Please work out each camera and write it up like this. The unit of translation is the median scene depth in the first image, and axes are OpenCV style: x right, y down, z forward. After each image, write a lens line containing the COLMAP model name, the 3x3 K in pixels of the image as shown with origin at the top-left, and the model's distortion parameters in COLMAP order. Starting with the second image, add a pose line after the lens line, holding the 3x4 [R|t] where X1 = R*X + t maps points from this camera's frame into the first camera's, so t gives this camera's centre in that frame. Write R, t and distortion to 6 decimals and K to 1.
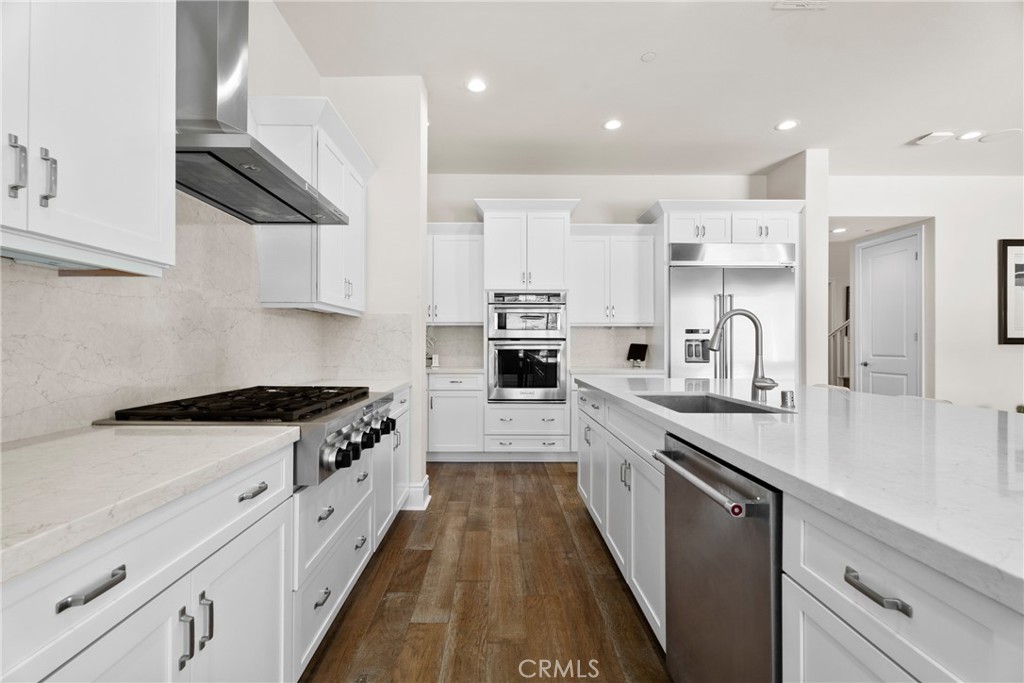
lens RADIAL K [[455.7, 0, 508.4], [0, 455.7, 341.2], [0, 0, 1]] dist [-0.002498, -0.001255]
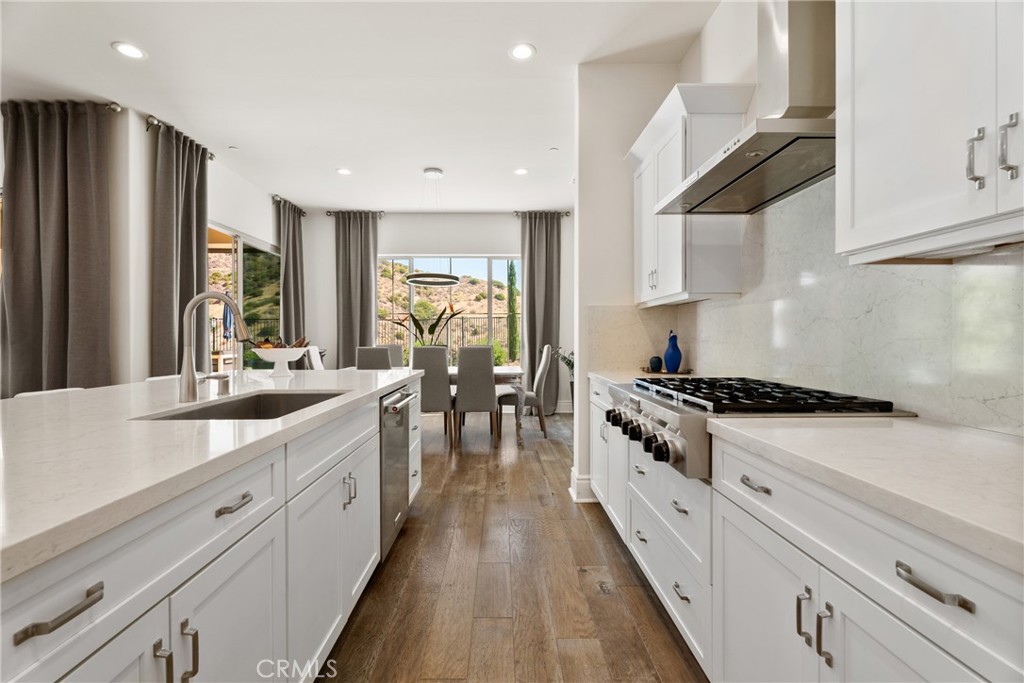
lens RADIAL K [[455.7, 0, 503.0], [0, 455.7, 341.5], [0, 0, 1]] dist [-0.002498, -0.001255]
pose [[-0.999866, -0.001411, 0.016329, -0.039363], [-0.001321, 0.999984, 0.005541, 0.015978], [-0.016337, 0.005518, -0.999851, 1.966979]]
